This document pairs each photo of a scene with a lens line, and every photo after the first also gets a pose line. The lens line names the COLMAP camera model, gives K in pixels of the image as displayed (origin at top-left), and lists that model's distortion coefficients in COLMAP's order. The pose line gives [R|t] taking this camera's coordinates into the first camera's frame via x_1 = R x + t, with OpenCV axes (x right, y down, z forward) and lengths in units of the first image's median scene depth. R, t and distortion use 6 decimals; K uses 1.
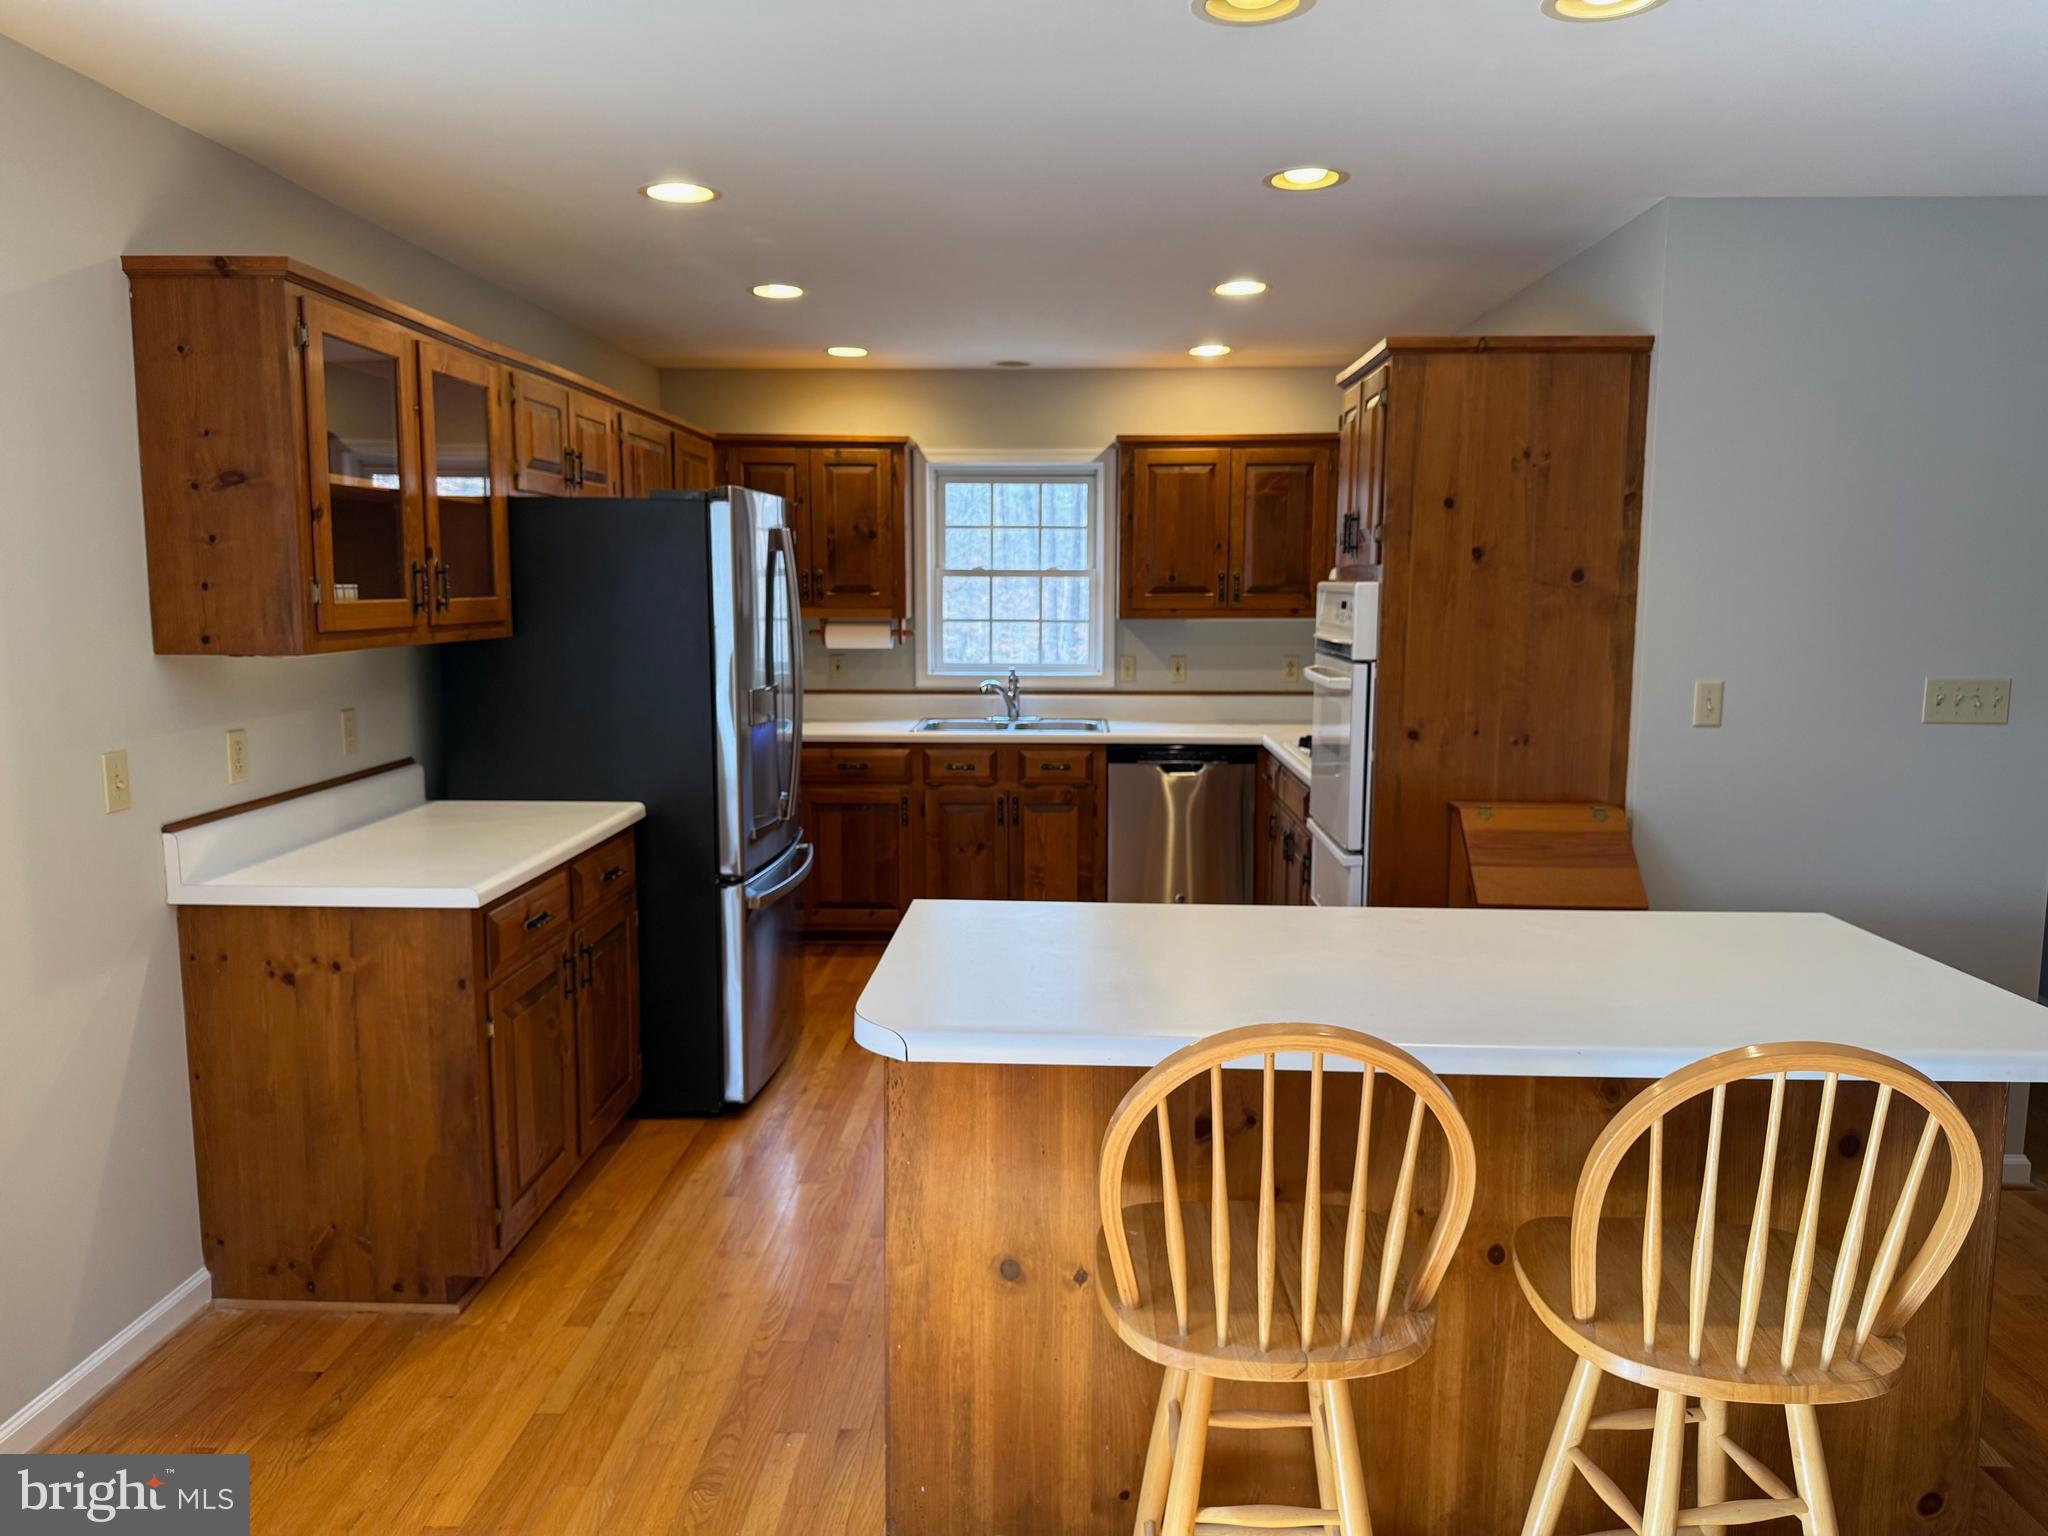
lens RADIAL K [[1453.9, 0, 1003.0], [0, 1453.9, 753.4], [0, 0, 1]] dist [0.046984, -0.051575]
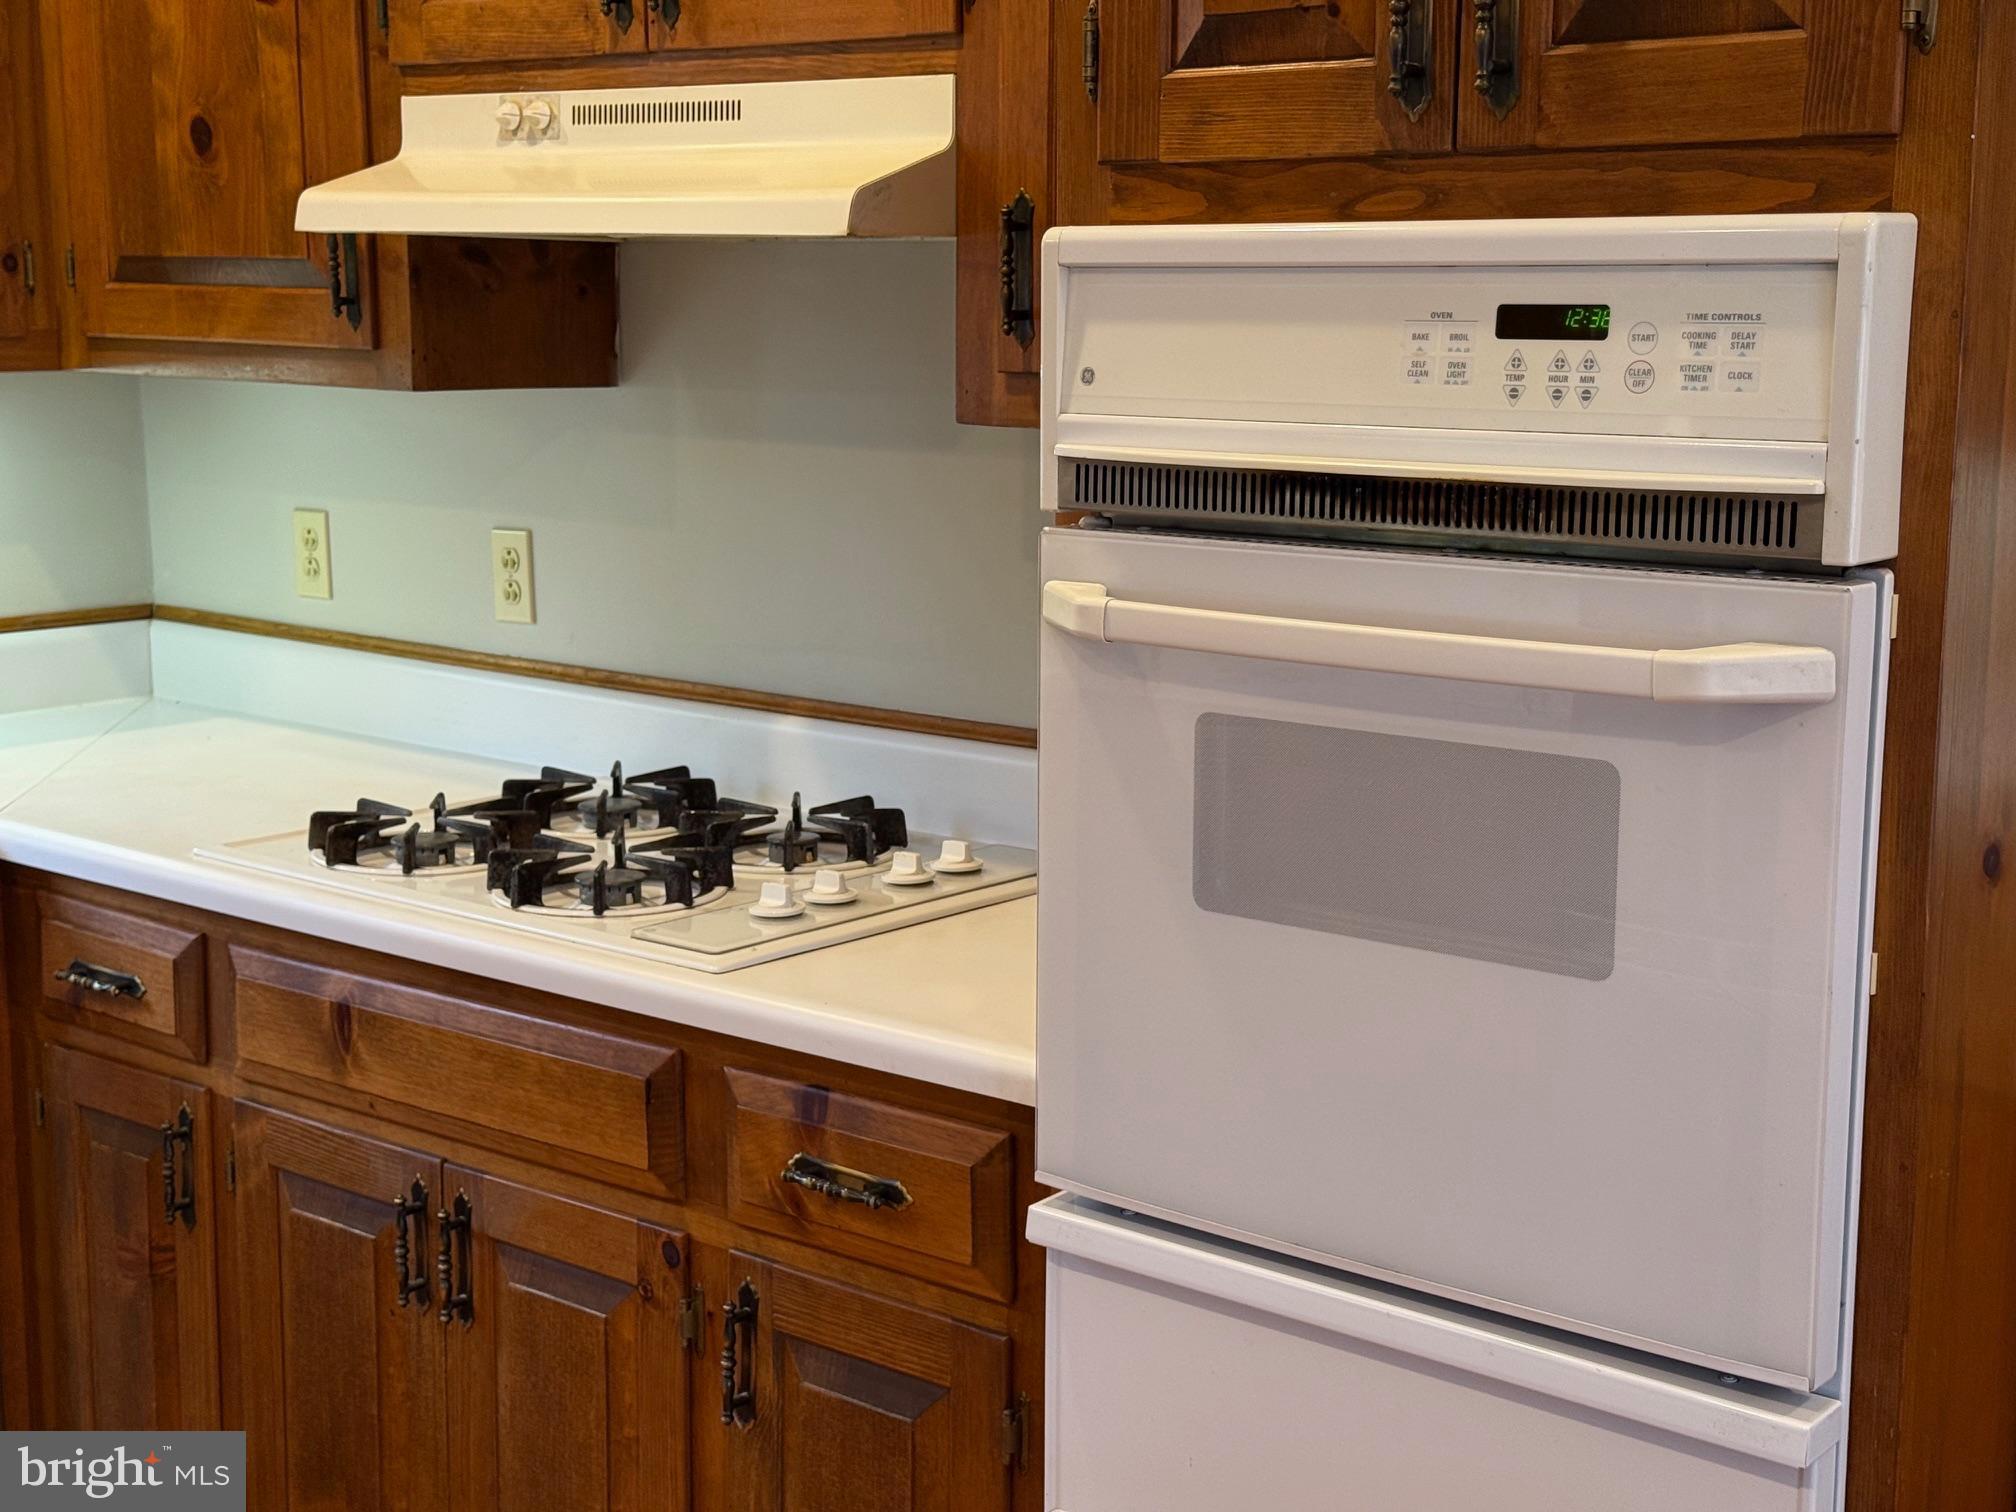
lens RADIAL K [[2905.2, 0, 1011.3], [0, 2905.2, 754.9], [0, 0, 1]] dist [0.145254, 0.000000]
pose [[0.620571, -0.132209, 0.772925, -0.177875], [0.095146, 0.991097, 0.093136, -0.083599], [-0.778356, 0.015743, 0.627625, 0.759743]]
